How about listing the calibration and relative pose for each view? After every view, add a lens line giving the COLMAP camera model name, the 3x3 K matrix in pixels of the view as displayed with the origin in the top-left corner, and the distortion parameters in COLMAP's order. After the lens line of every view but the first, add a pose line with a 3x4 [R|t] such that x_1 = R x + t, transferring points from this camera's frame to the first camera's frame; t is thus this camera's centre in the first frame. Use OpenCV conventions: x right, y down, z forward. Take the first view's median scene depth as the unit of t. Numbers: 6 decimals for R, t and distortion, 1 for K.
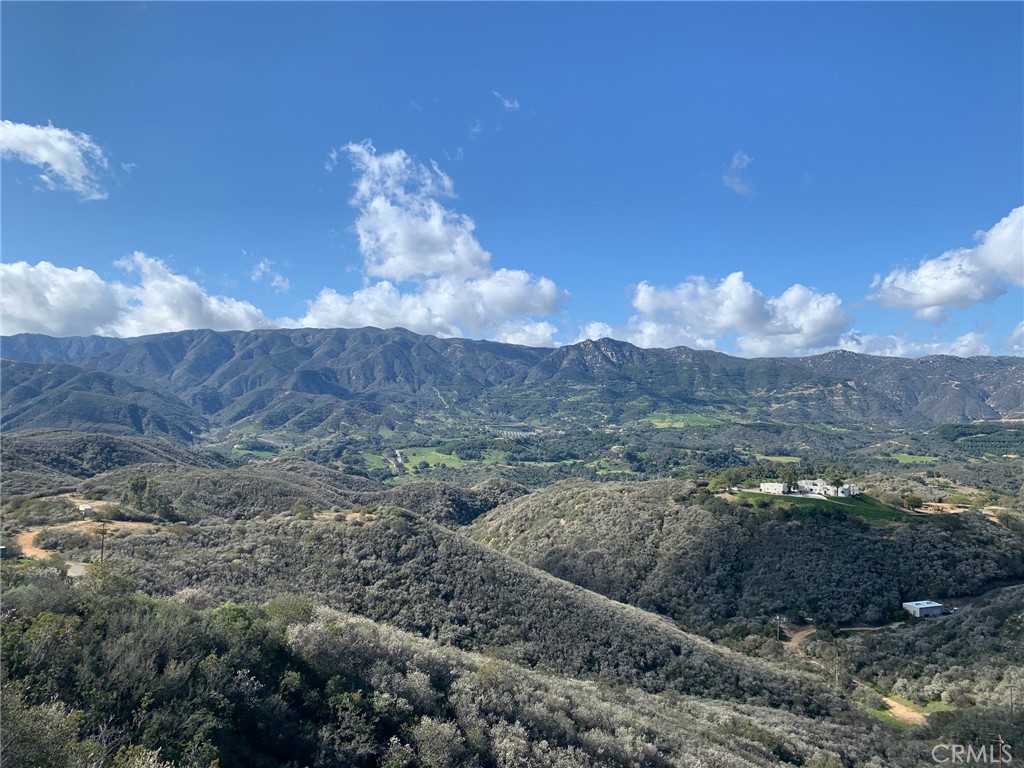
lens RADIAL K [[774.5, 0, 506.6], [0, 774.5, 388.9], [0, 0, 1]] dist [0.037802, -0.033754]
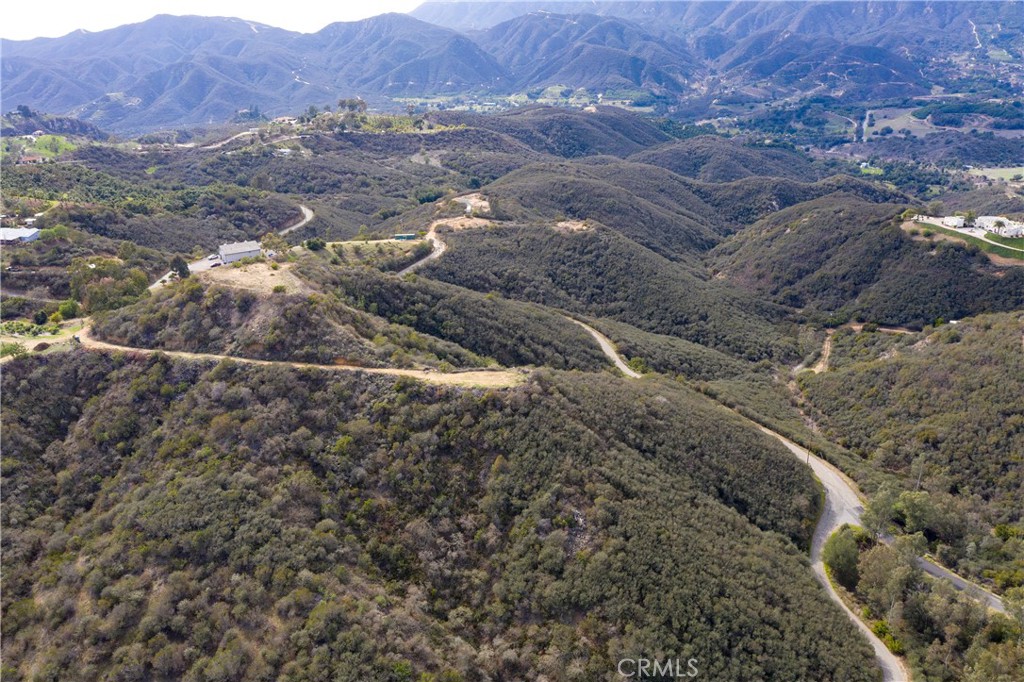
lens RADIAL K [[813.4, 0, 511.3], [0, 813.4, 336.3], [0, 0, 1]] dist [-0.012246, 0.012972]
pose [[0.808963, 0.177296, -0.560486, 0.097507], [0.044852, 0.932042, 0.359565, -0.036032], [0.586146, -0.316014, 0.746035, -0.077335]]
